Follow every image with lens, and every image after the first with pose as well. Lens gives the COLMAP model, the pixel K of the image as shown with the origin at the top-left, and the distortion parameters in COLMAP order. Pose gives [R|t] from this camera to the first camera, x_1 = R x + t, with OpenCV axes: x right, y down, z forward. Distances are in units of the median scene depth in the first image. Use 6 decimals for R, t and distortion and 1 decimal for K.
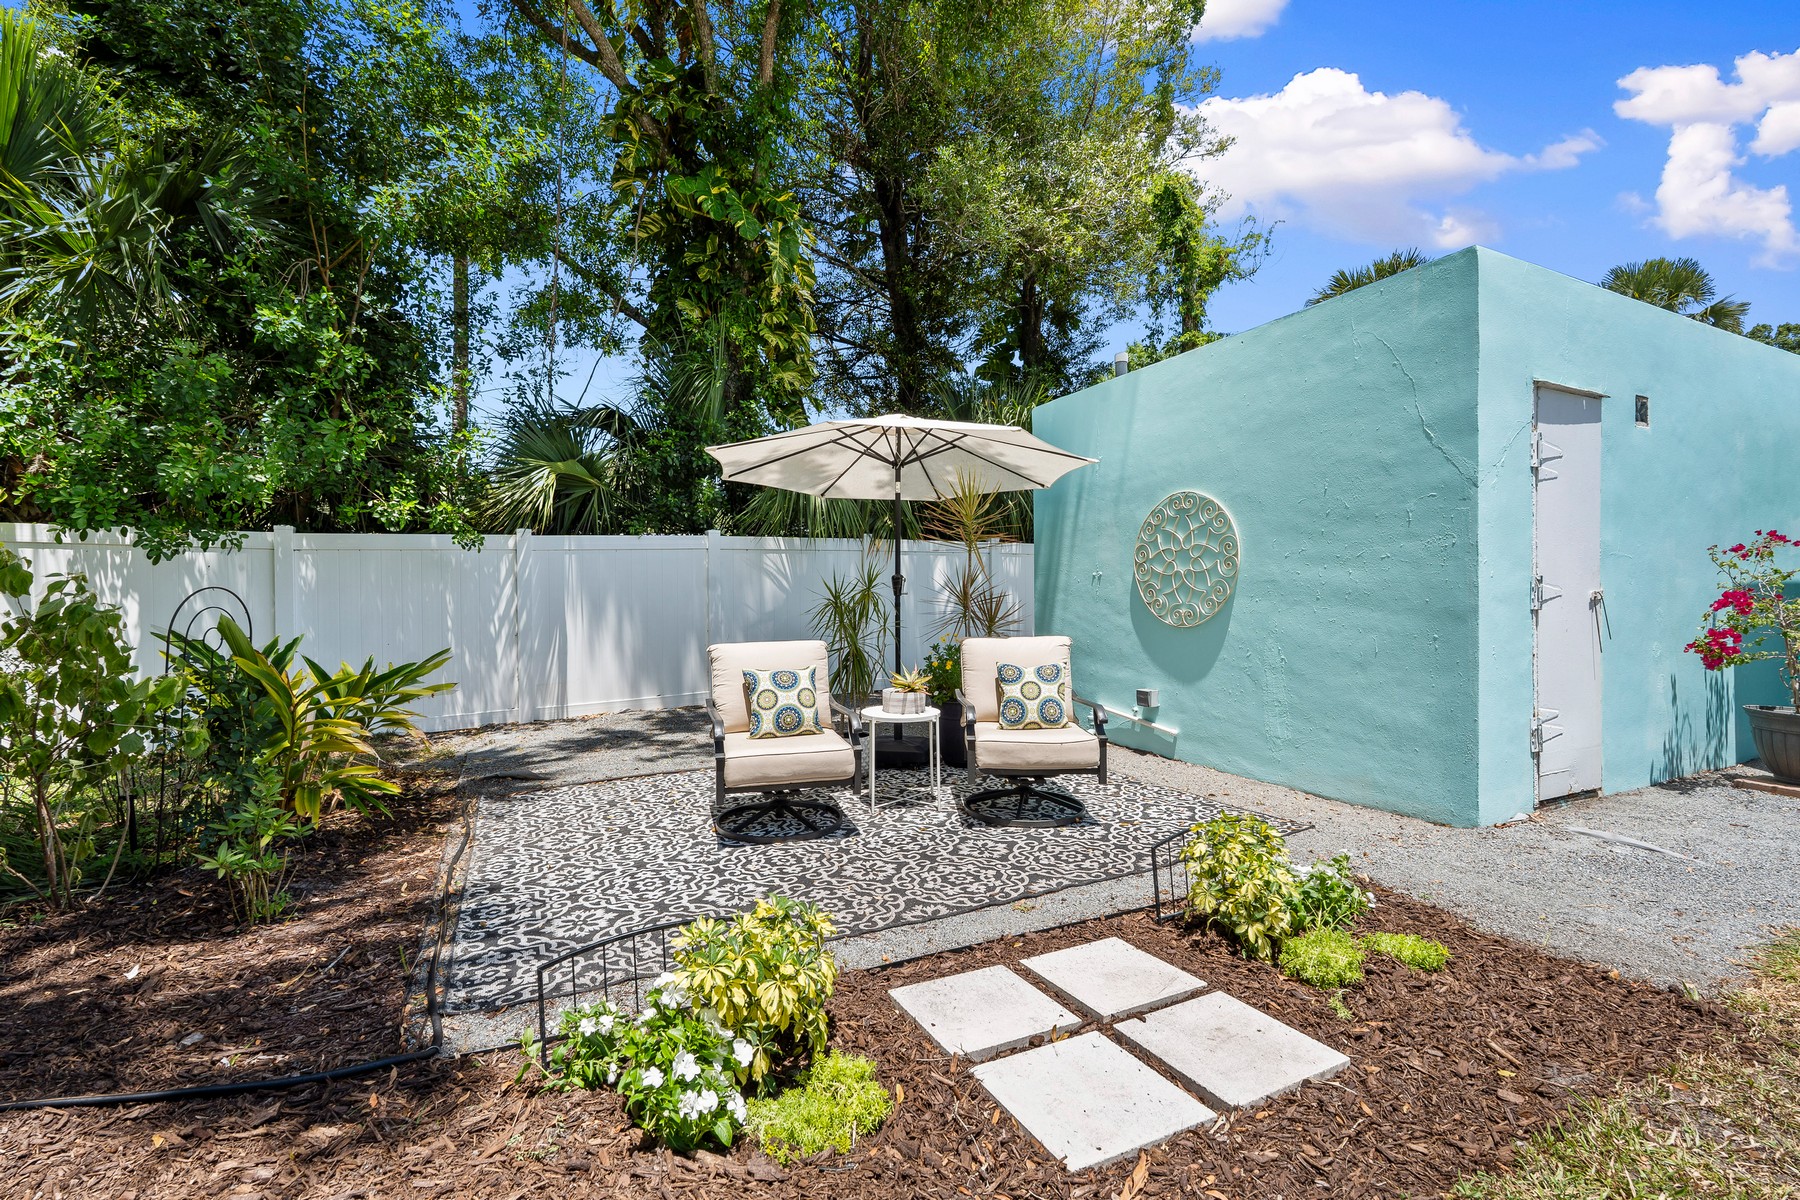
lens RADIAL K [[810.8, 0, 900.0], [0, 810.8, 600.0], [0, 0, 1]] dist [0.001135, -0.000015]
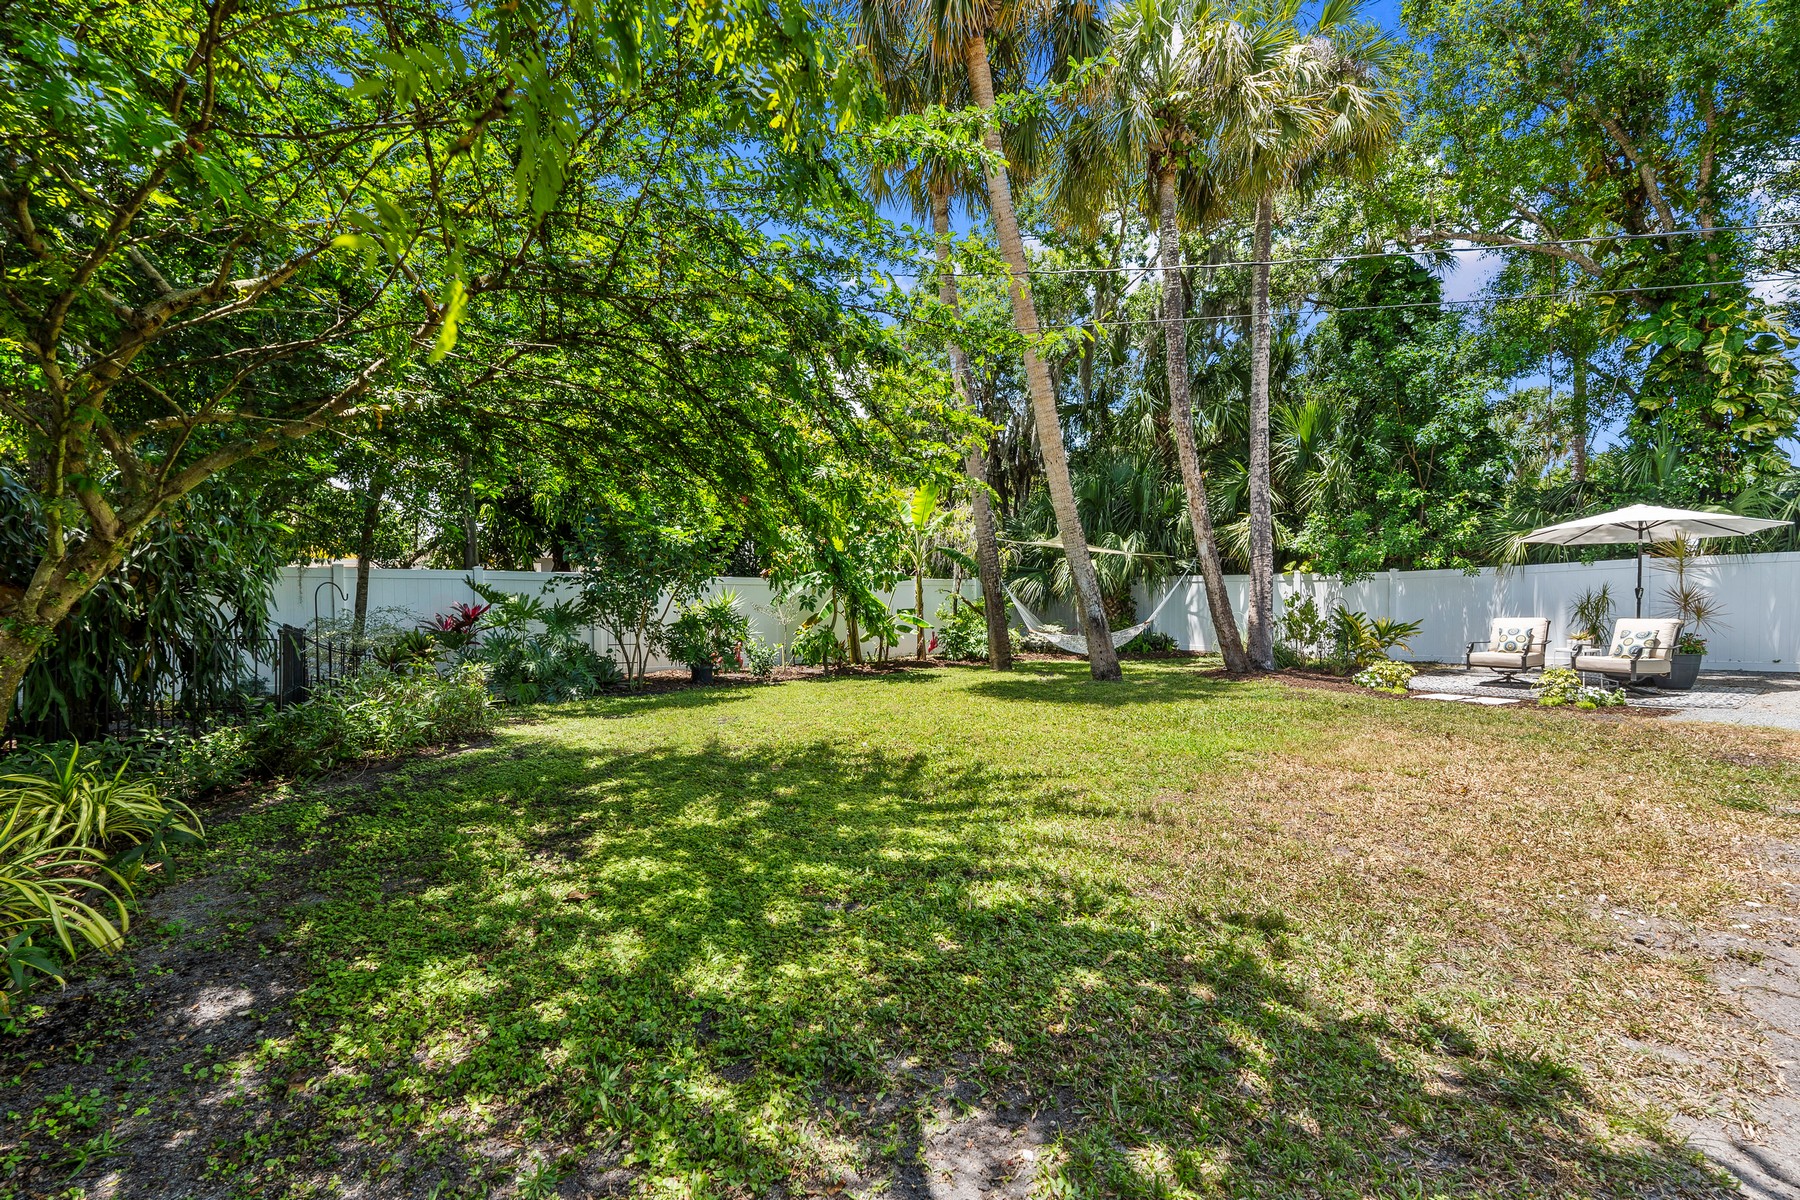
lens RADIAL K [[782.8, 0, 900.0], [0, 782.8, 600.0], [0, 0, 1]] dist [-0.000295, -0.000033]
pose [[0.205115, 0.004613, -0.978727, 1.817756], [0.007307, 0.999954, 0.006244, -0.034146], [0.978711, -0.008432, 0.205072, -1.381035]]
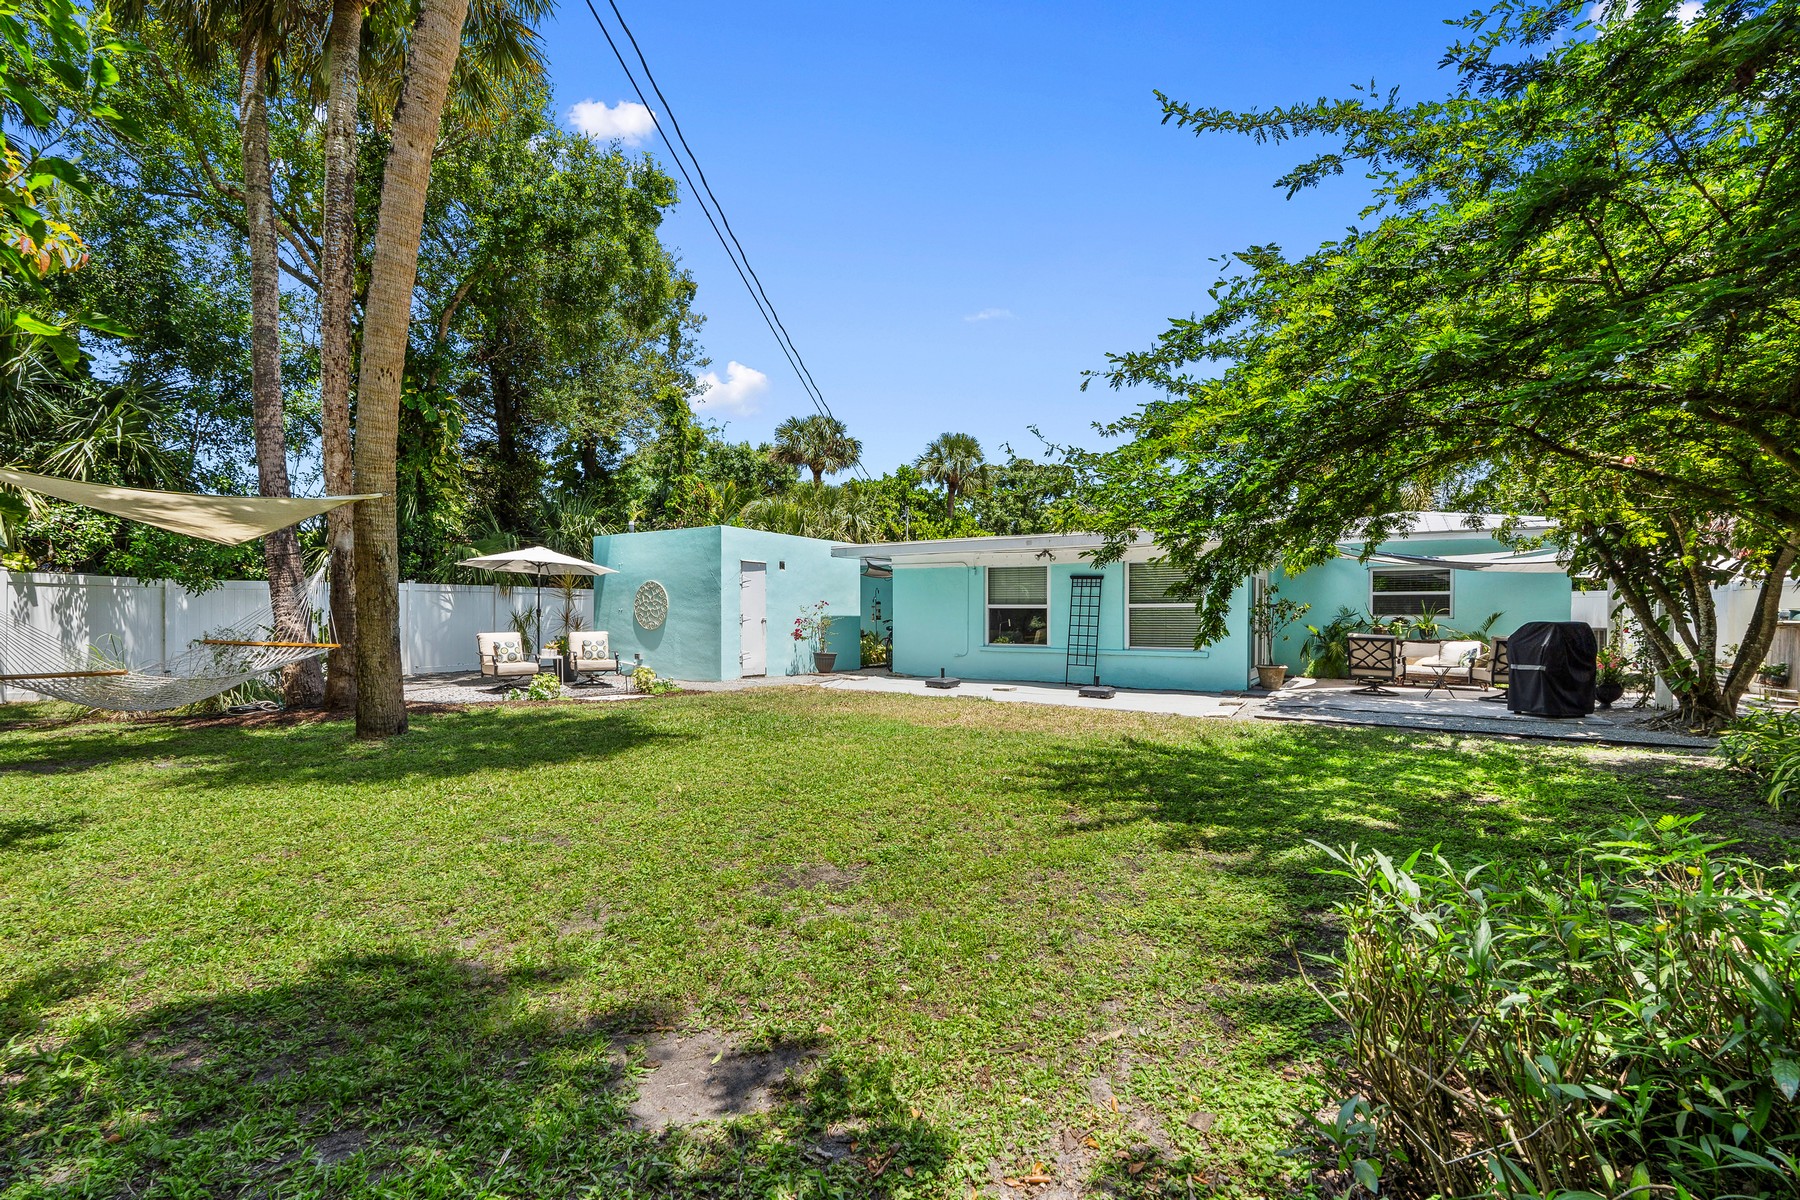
lens RADIAL K [[810.8, 0, 900.0], [0, 810.8, 600.0], [0, 0, 1]] dist [0.001135, -0.000015]
pose [[0.856409, 0.019544, 0.515929, -0.430974], [-0.006471, 0.999611, -0.027125, 0.003545], [-0.516258, 0.019892, 0.856202, -2.208908]]
